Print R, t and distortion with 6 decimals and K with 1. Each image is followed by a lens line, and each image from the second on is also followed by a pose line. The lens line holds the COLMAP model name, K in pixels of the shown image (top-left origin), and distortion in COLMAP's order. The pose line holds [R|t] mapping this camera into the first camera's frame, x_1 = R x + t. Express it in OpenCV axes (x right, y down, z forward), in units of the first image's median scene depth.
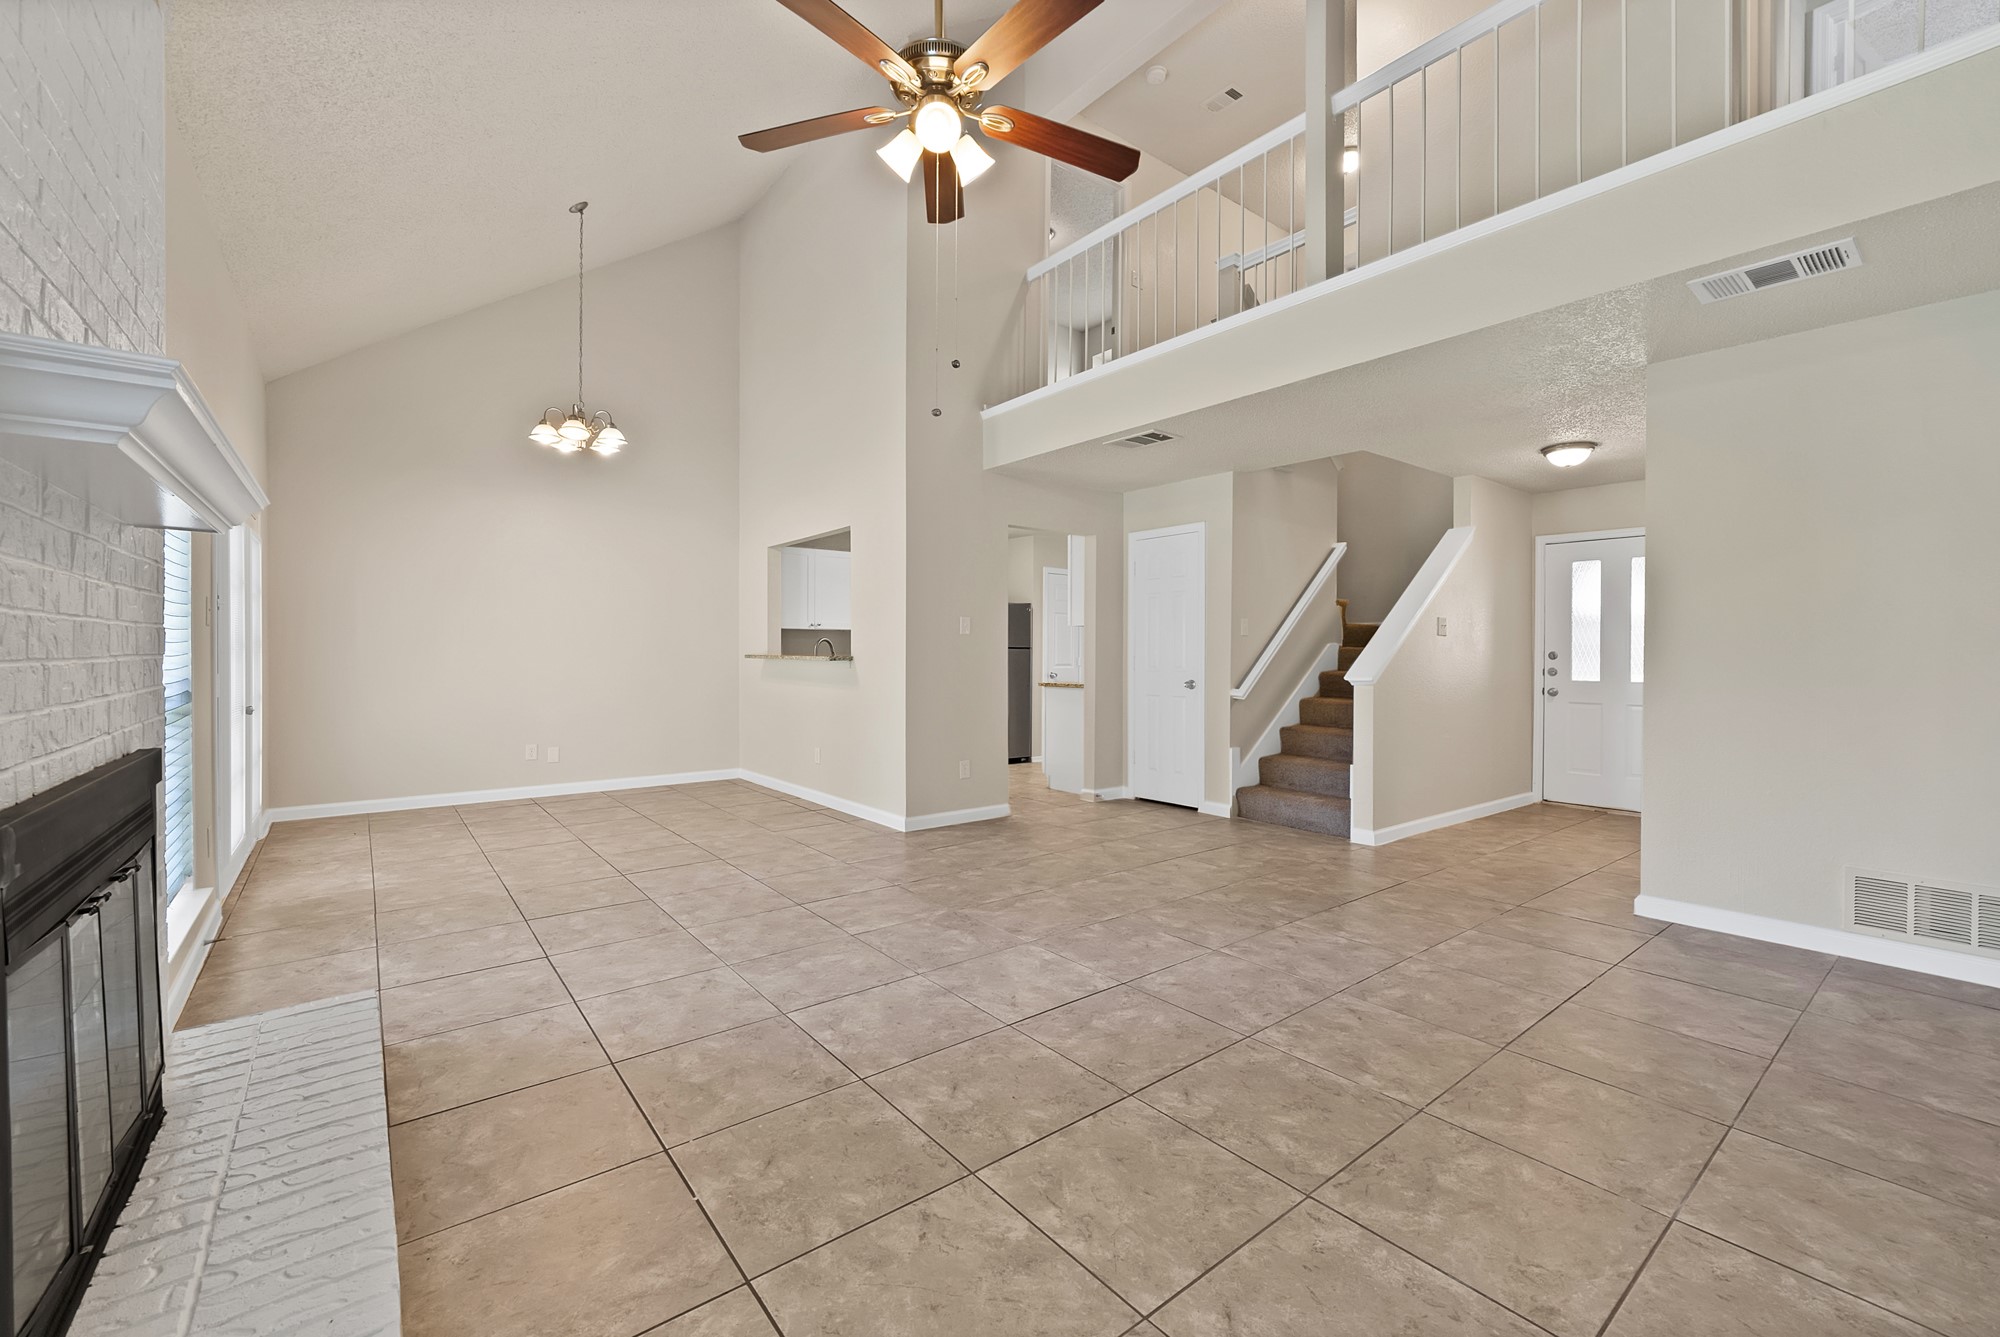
lens RADIAL K [[812.0, 0, 1000.0], [0, 812.0, 654.5], [0, 0, 1]] dist [-0.012322, -0.000030]
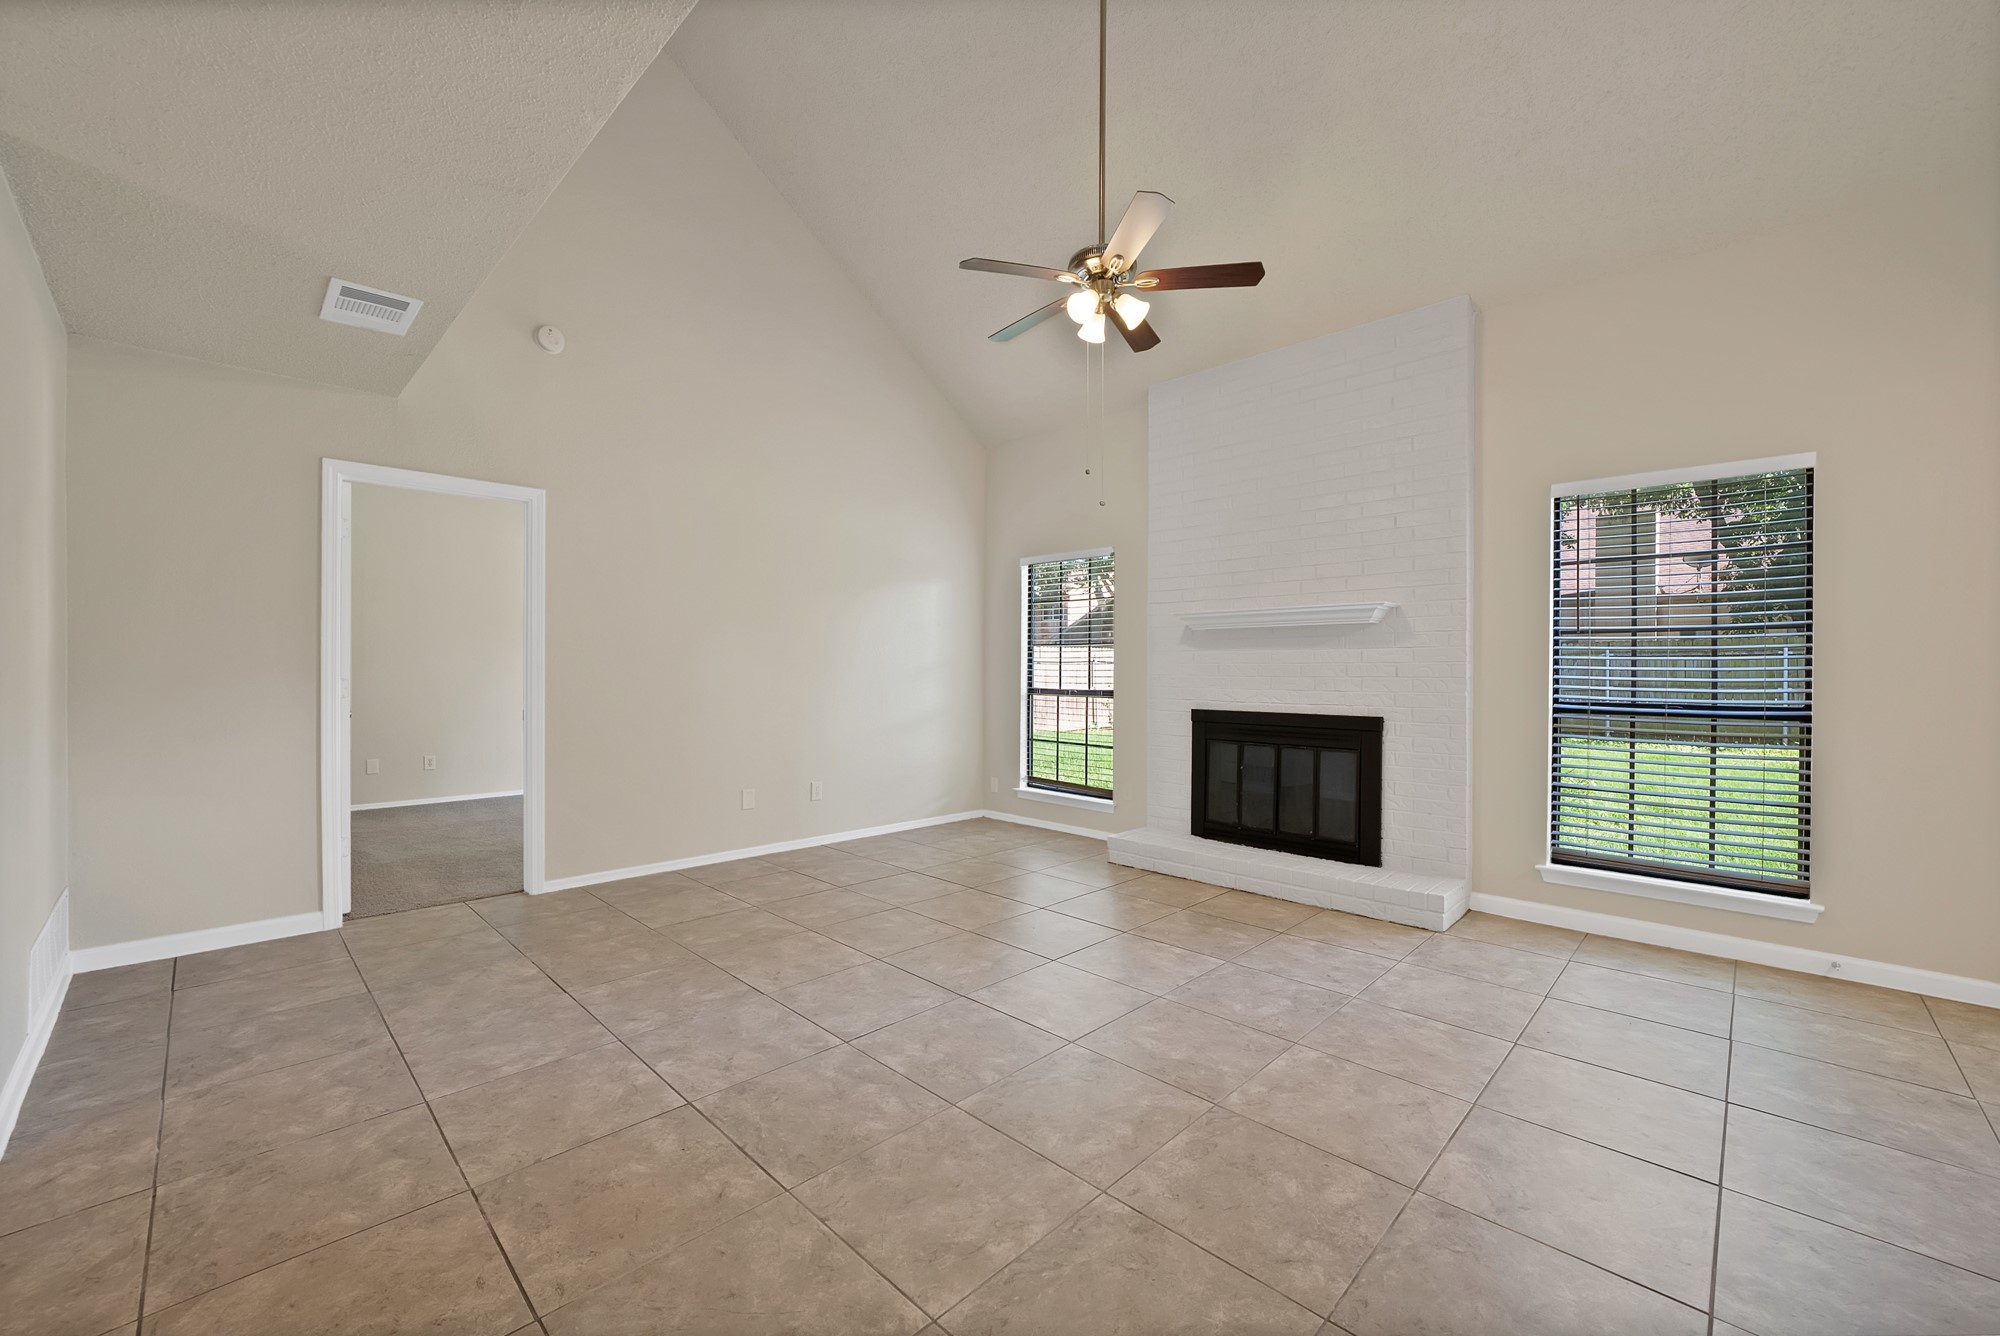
lens RADIAL K [[779.9, 0, 990.7], [0, 779.9, 673.8], [0, 0, 1]] dist [-0.011697, 0.000217]
pose [[-0.992174, -0.007387, -0.124643, 0.206201], [-0.008175, 0.999950, 0.005807, -0.015668], [0.124594, 0.006780, -0.992185, 1.682005]]
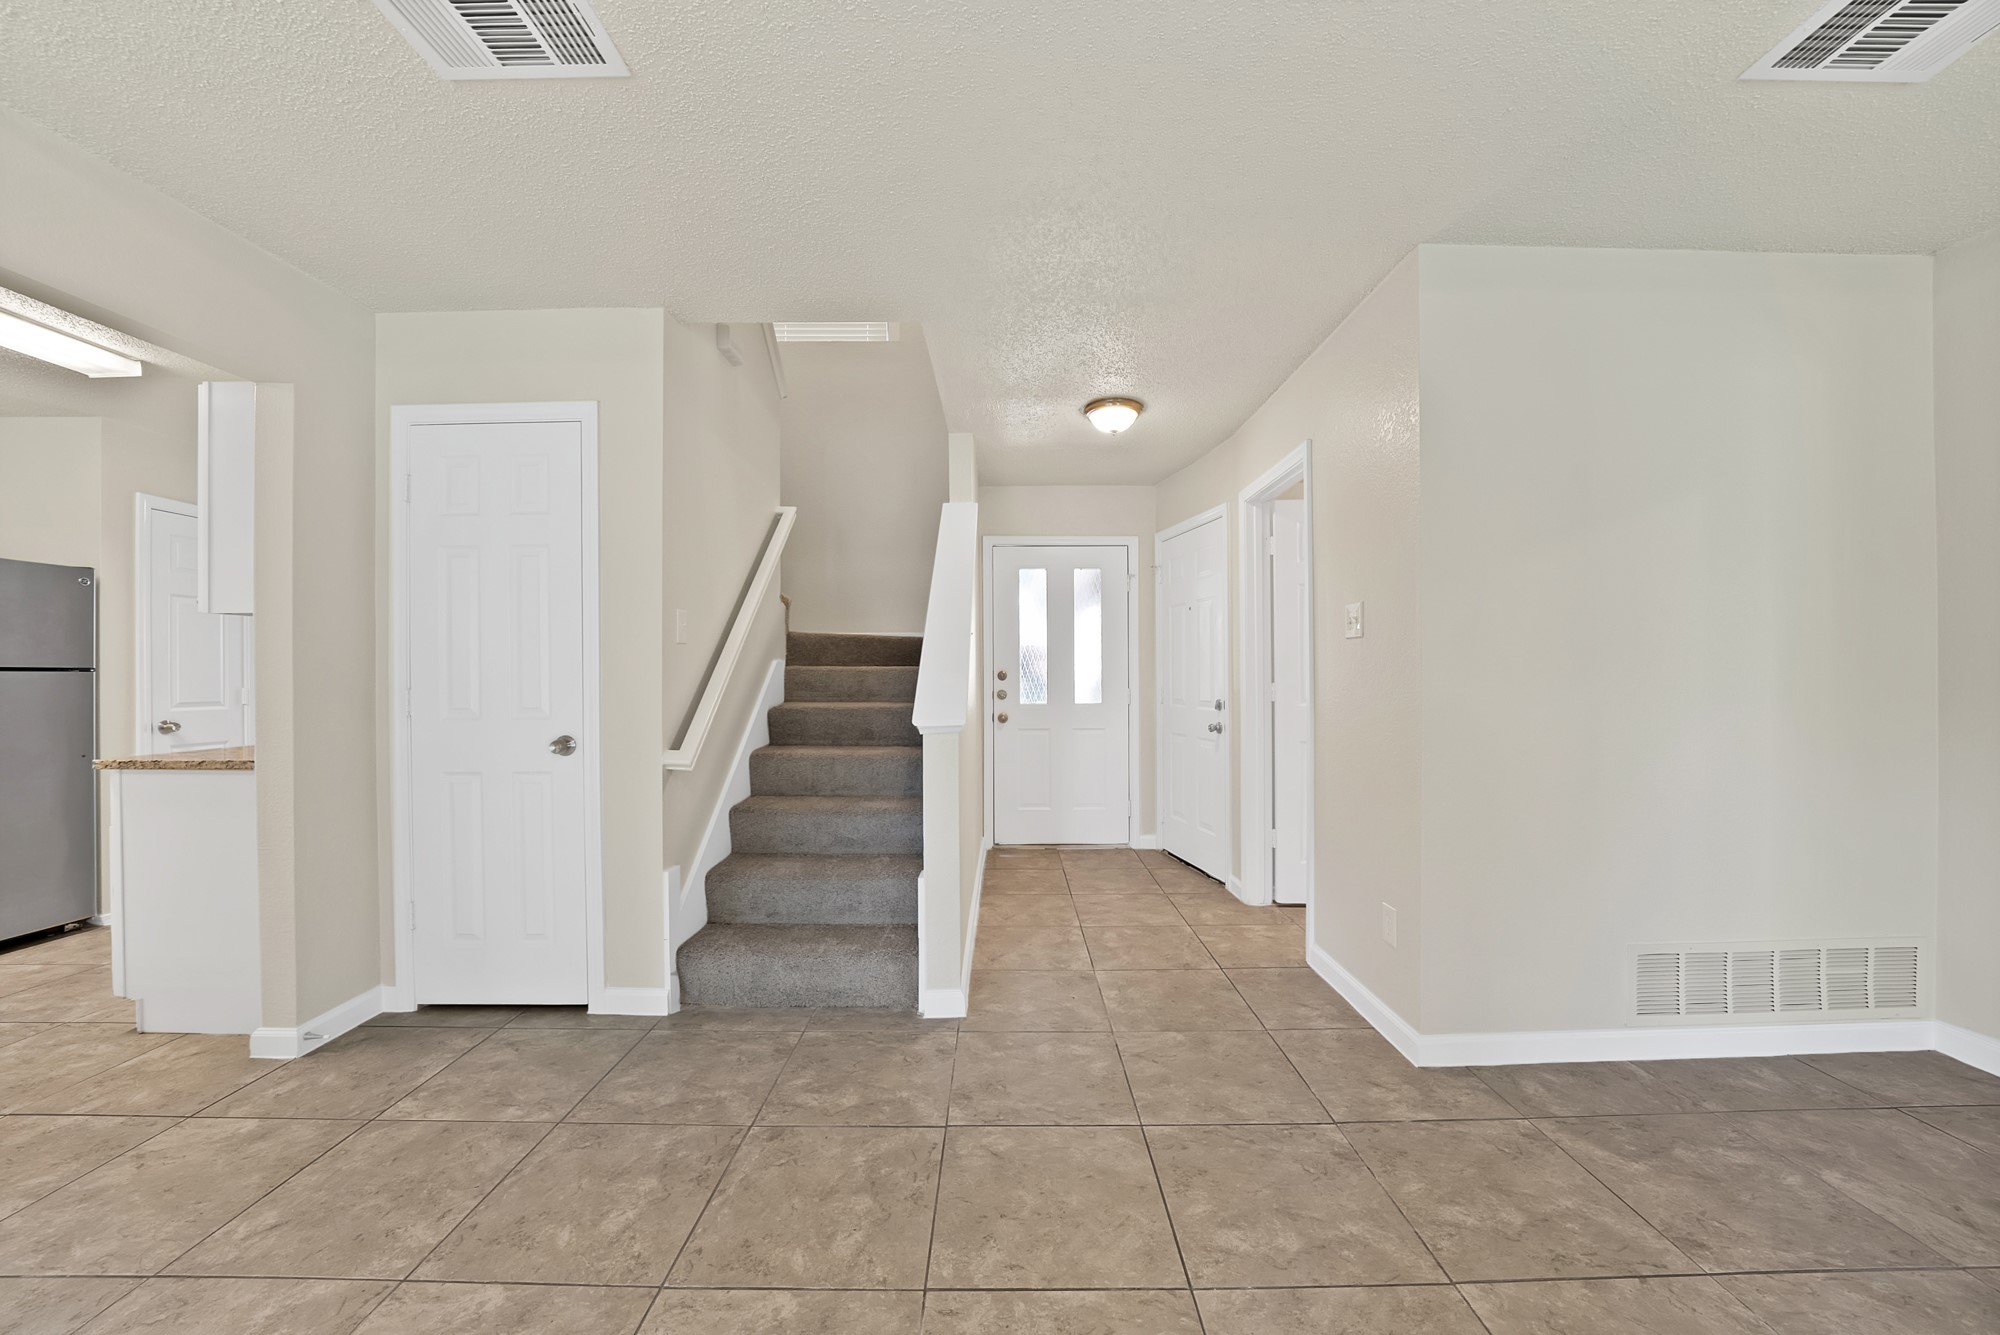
lens RADIAL K [[755.6, 0, 990.1], [0, 755.6, 659.5], [0, 0, 1]] dist [-0.015857, 0.000010]
pose [[0.622119, 0.005689, 0.782902, 0.079509], [0.005508, 0.999917, -0.011643, -0.012220], [-0.782904, 0.011555, 0.622036, 0.938889]]
